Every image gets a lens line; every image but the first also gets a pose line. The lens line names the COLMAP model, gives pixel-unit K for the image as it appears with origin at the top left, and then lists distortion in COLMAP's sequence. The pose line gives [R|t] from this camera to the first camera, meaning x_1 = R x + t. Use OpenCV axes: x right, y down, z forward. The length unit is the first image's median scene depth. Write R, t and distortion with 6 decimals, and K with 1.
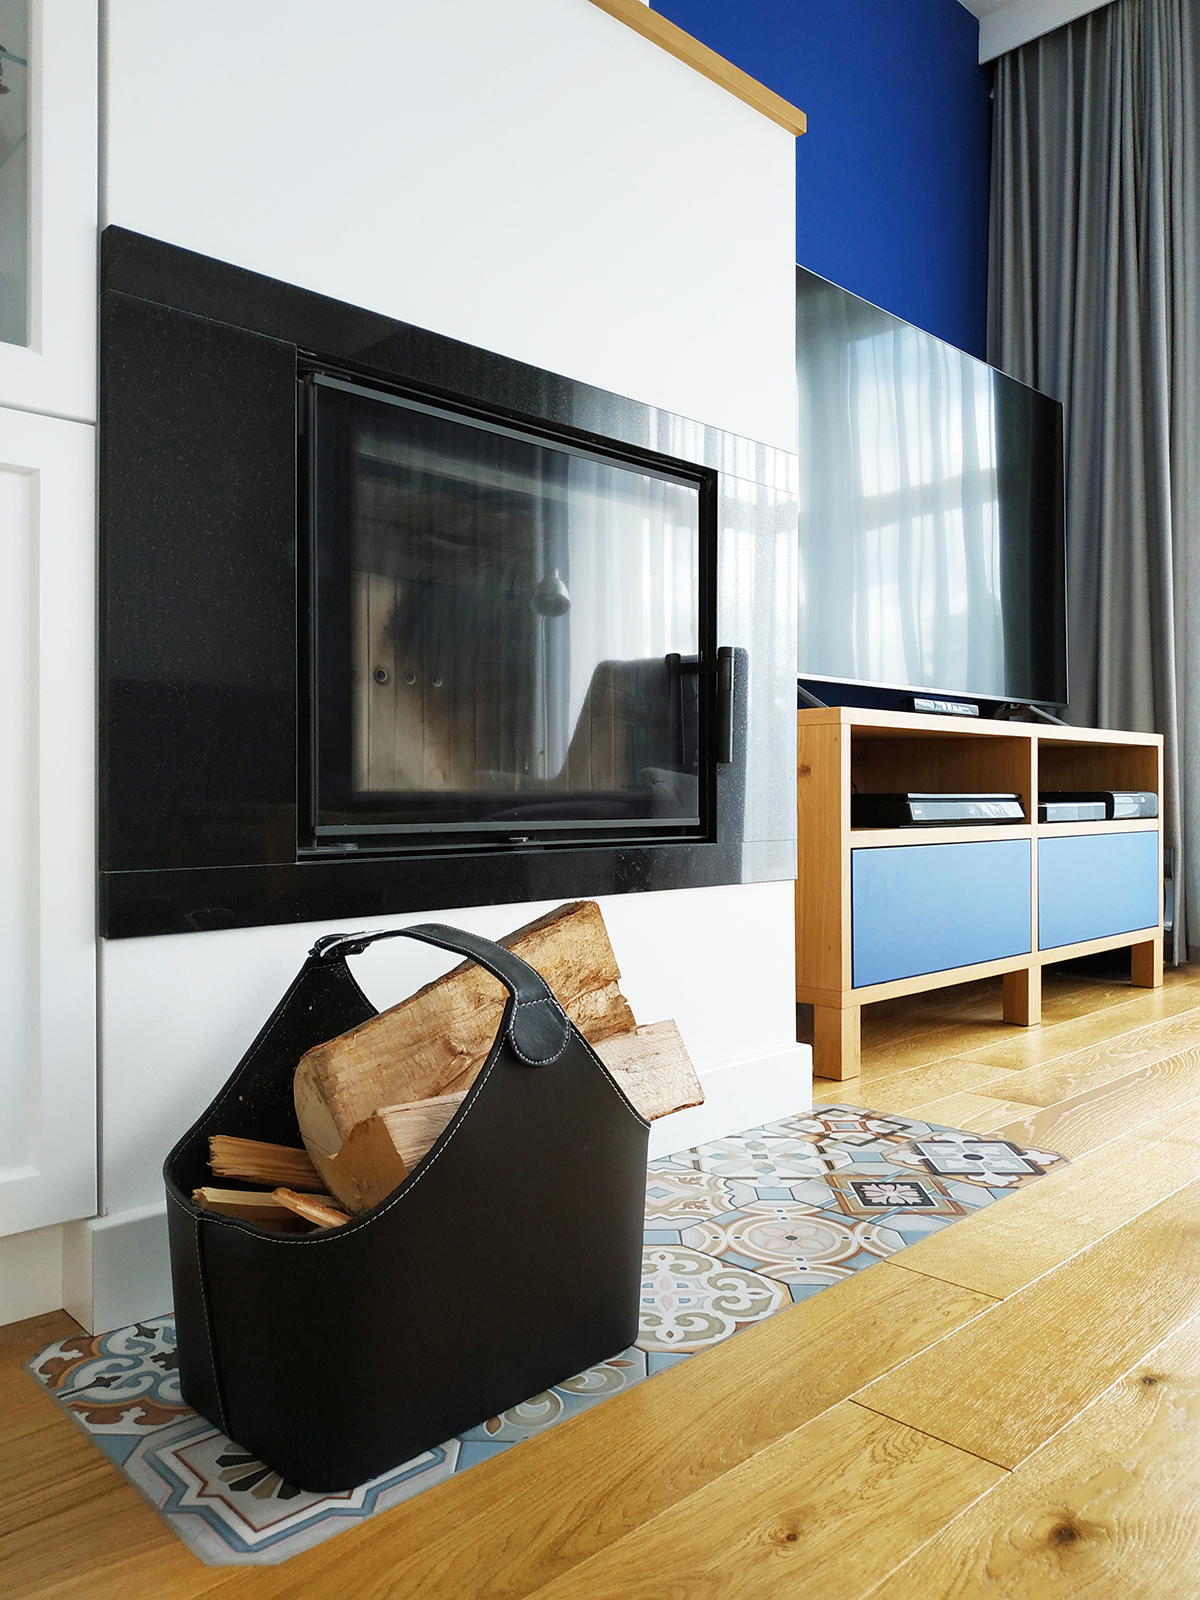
lens RADIAL K [[1169.8, 0, 604.1], [0, 1169.8, 796.3], [0, 0, 1]] dist [0.018563, -0.031638]
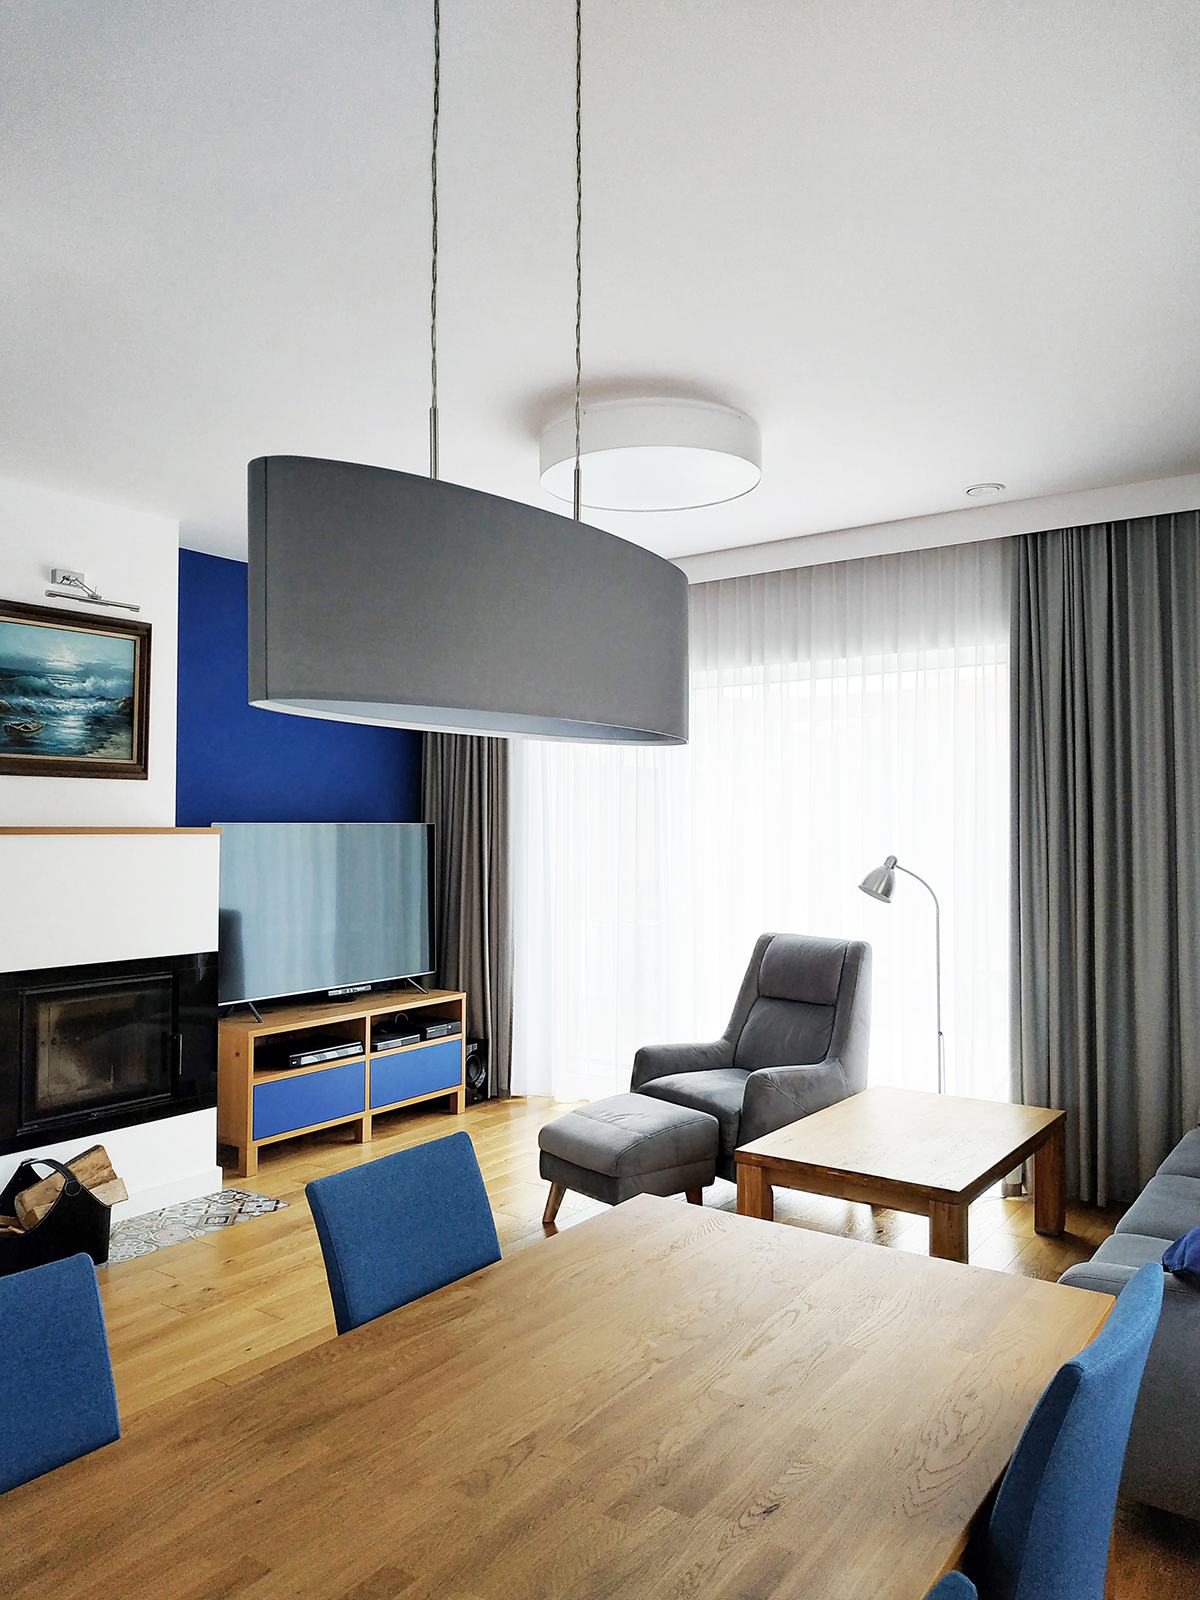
lens RADIAL K [[1169.8, 0, 594.9], [0, 1169.8, 790.5], [0, 0, 1]] dist [0.018563, -0.031638]
pose [[0.983844, 0.005581, 0.178939, 0.601592], [0.000492, 0.999426, -0.033874, -0.638414], [-0.179025, 0.033414, 0.983277, -2.092066]]
